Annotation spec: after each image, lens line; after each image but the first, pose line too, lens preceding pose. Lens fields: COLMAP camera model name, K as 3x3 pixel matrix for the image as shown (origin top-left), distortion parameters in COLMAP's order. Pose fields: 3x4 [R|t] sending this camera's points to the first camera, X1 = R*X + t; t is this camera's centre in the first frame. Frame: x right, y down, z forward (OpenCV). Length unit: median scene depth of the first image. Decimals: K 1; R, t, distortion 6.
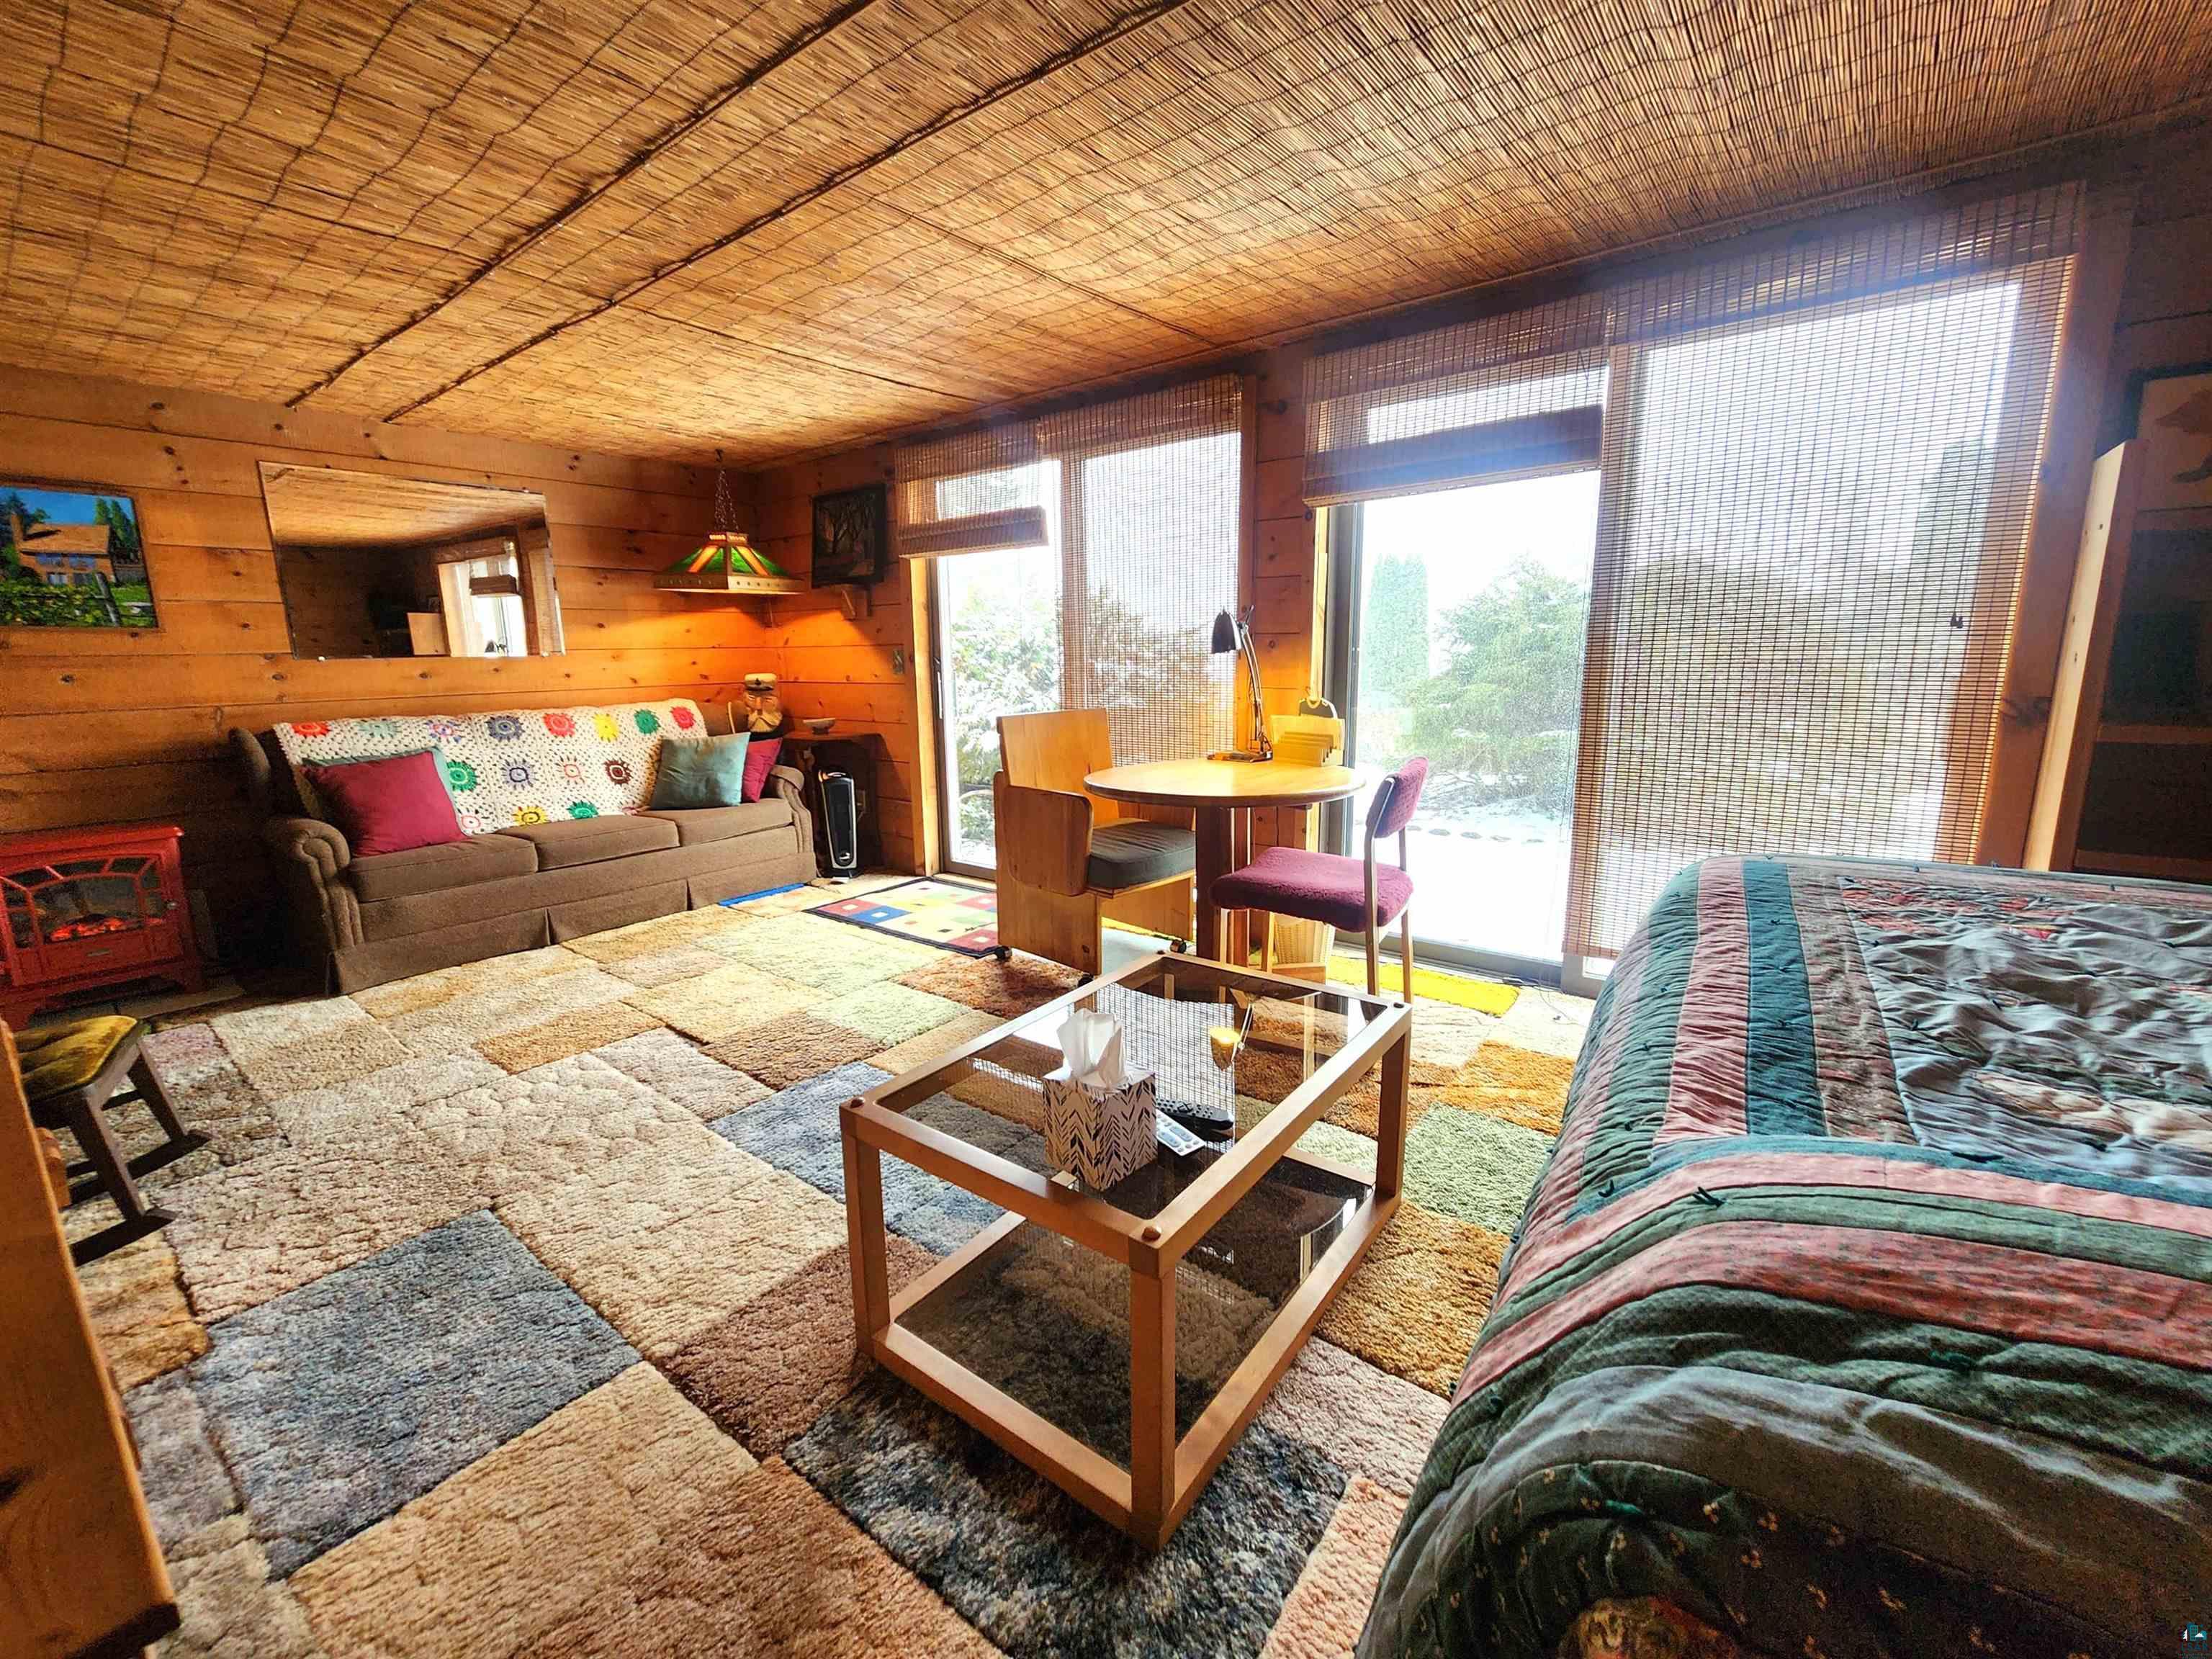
lens RADIAL K [[906.9, 0, 1100.3], [0, 906.9, 814.6], [0, 0, 1]] dist [0.000617, -0.000781]
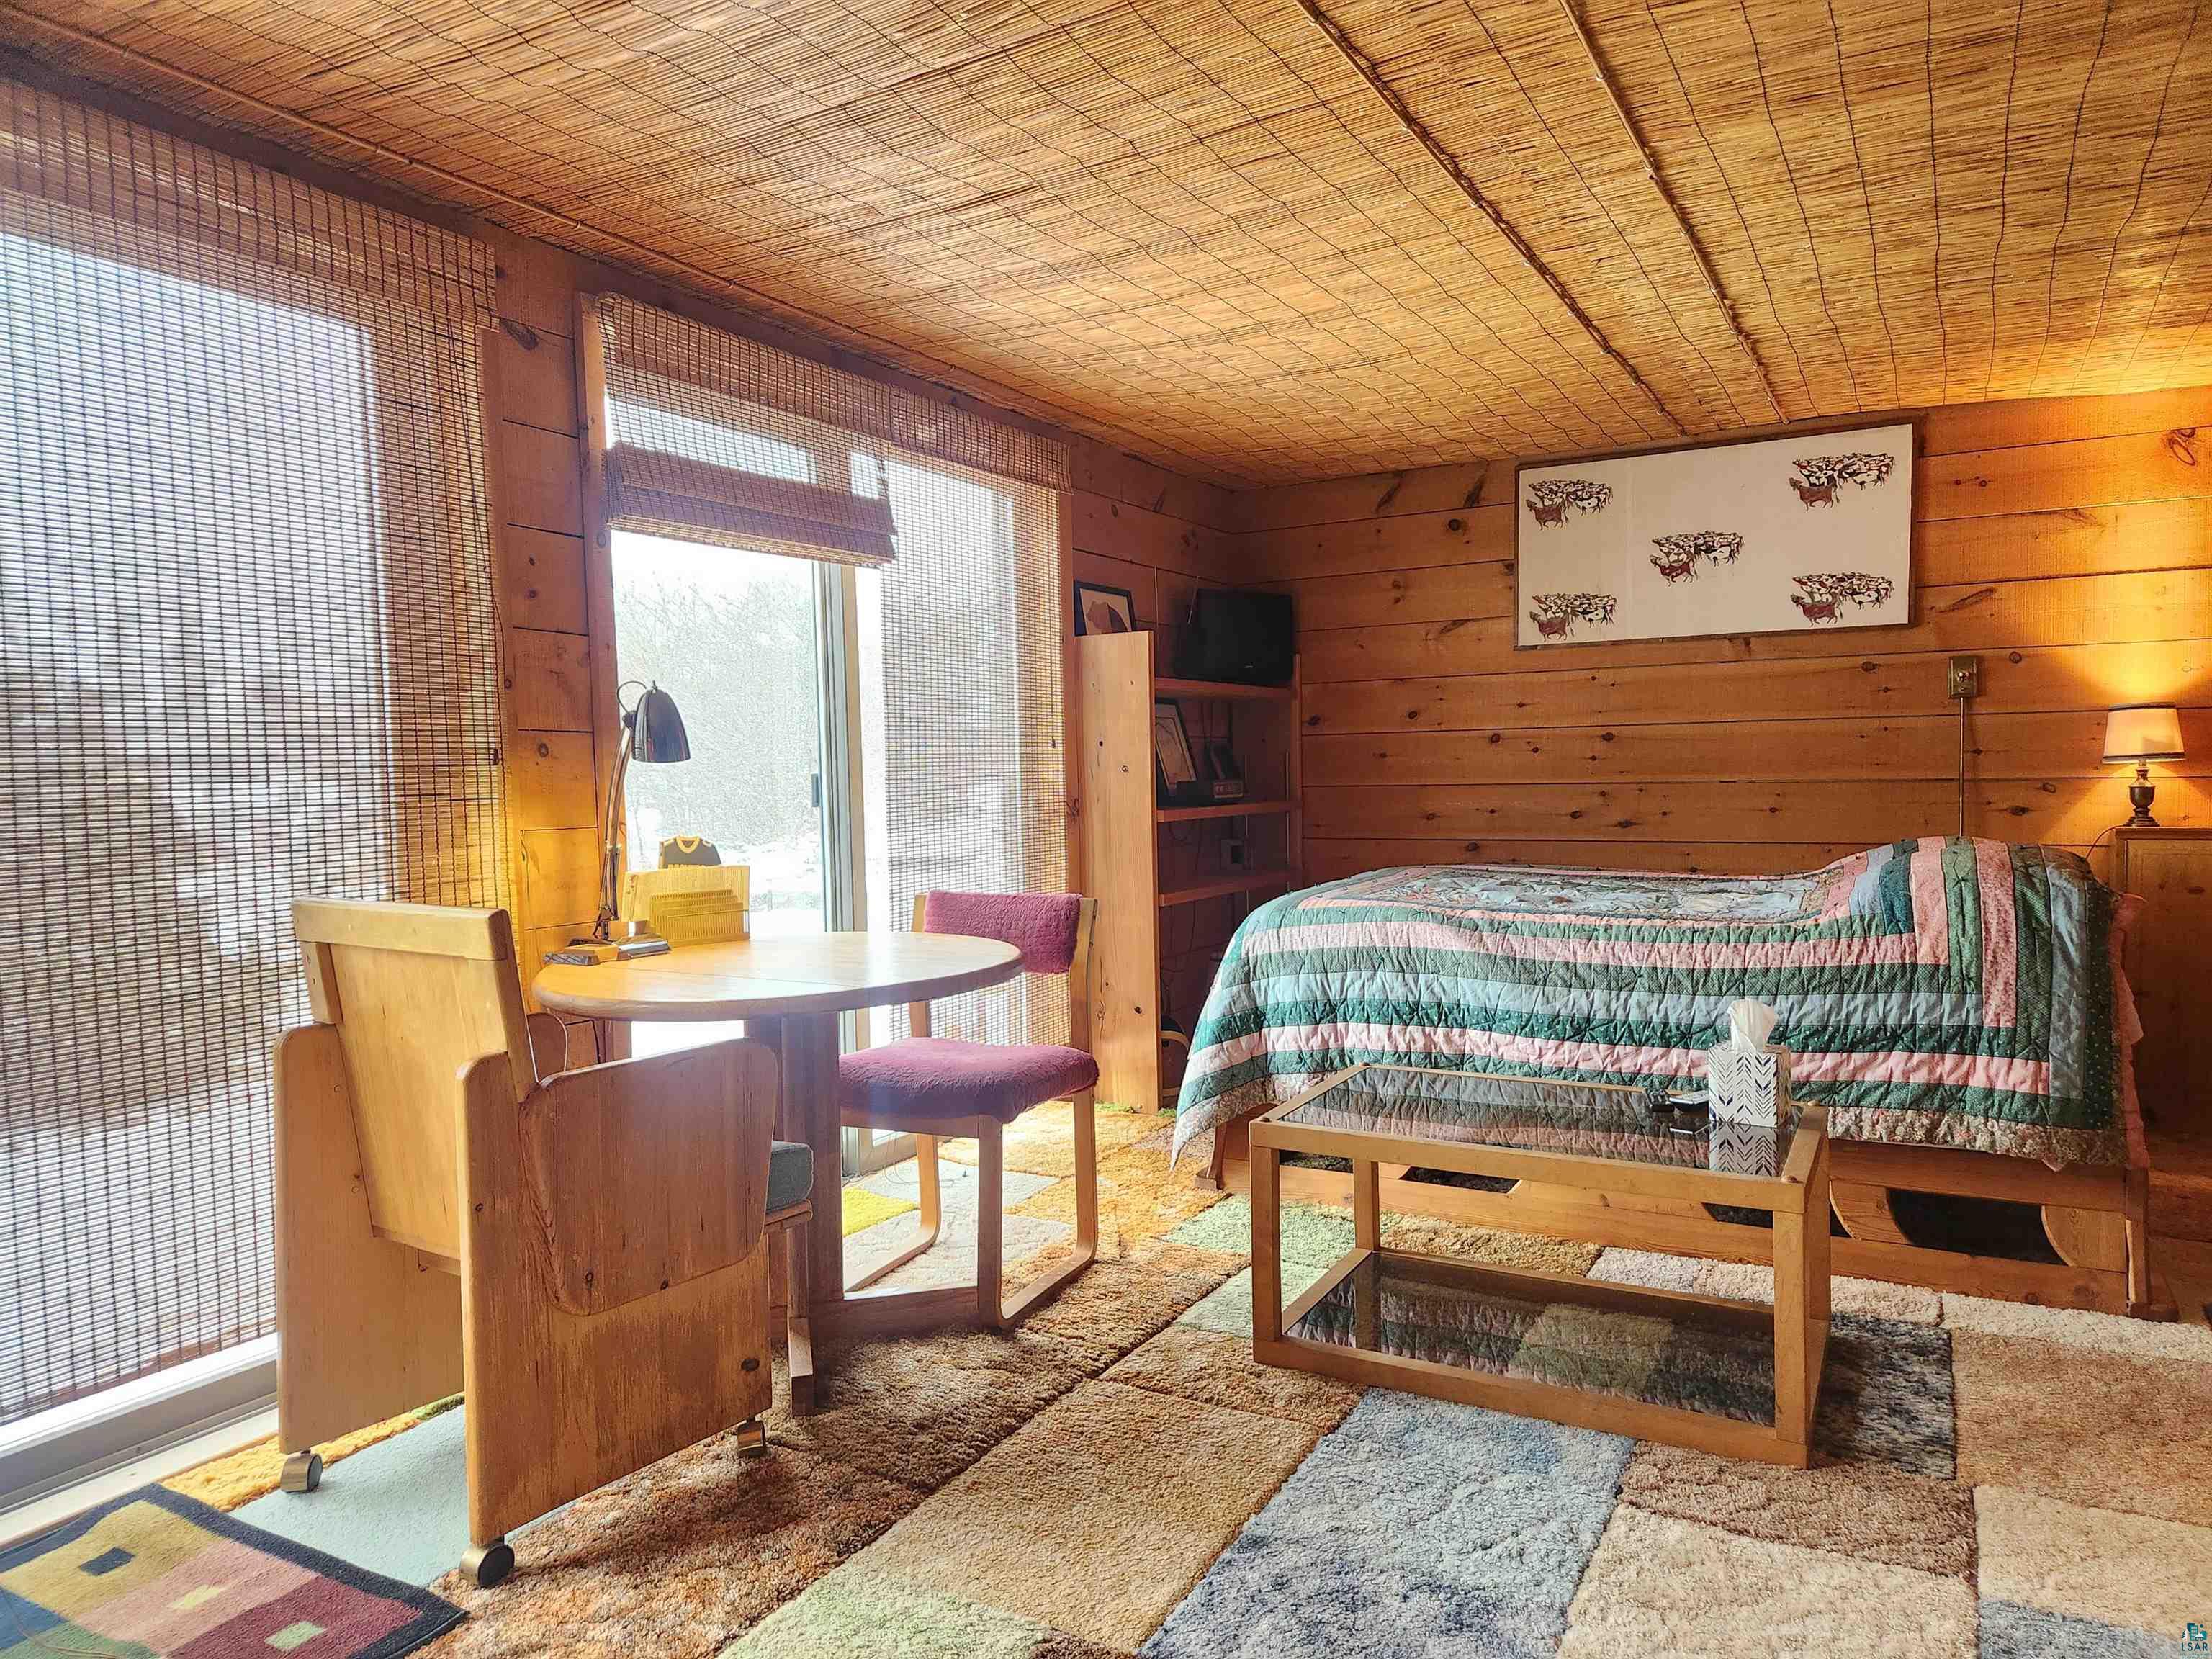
lens RADIAL K [[1477.3, 0, 1089.9], [0, 1477.3, 841.1], [0, 0, 1]] dist [0.083703, -0.070115]
pose [[-0.131677, -0.032164, 0.990771, -0.788249], [0.196744, 0.978742, 0.057922, -0.124137], [-0.971572, 0.202555, -0.122550, 0.835204]]
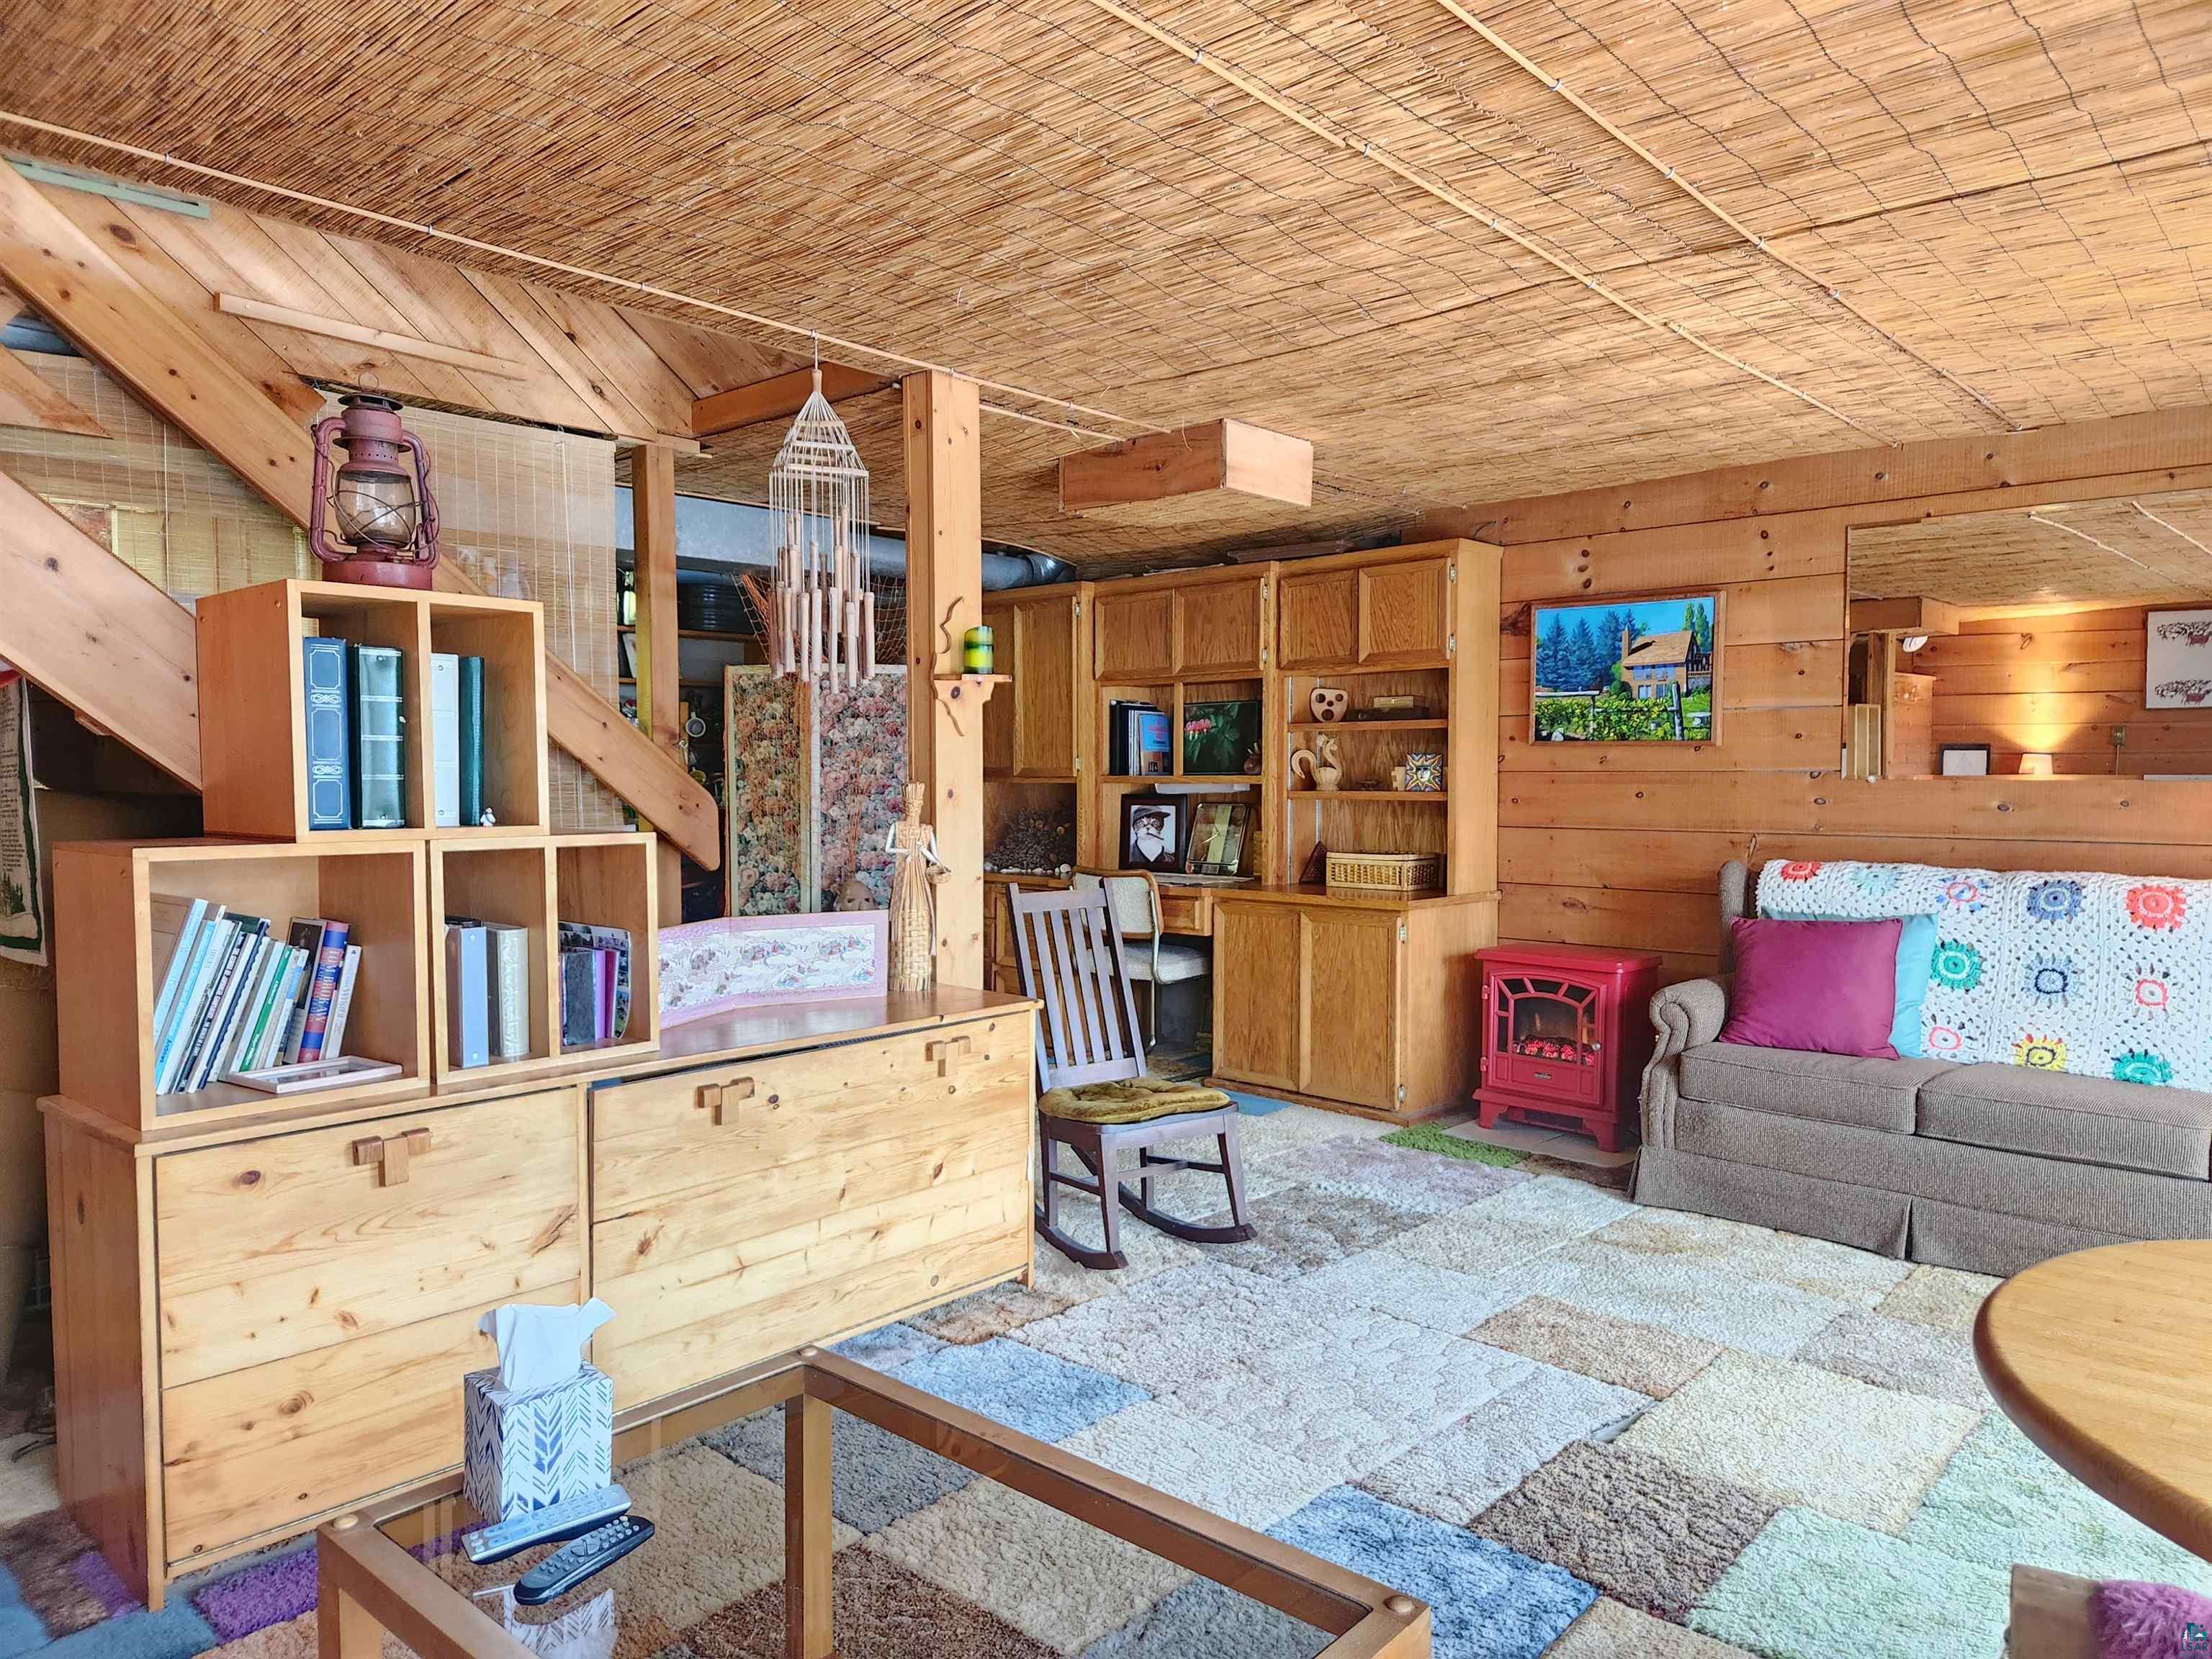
lens RADIAL K [[1477.3, 0, 1126.1], [0, 1477.3, 840.2], [0, 0, 1]] dist [0.083703, -0.070115]
pose [[-0.071449, 0.065039, -0.995322, 0.459686], [-0.178074, 0.981009, 0.076886, -0.128873], [0.981420, 0.182734, -0.058510, 0.577193]]
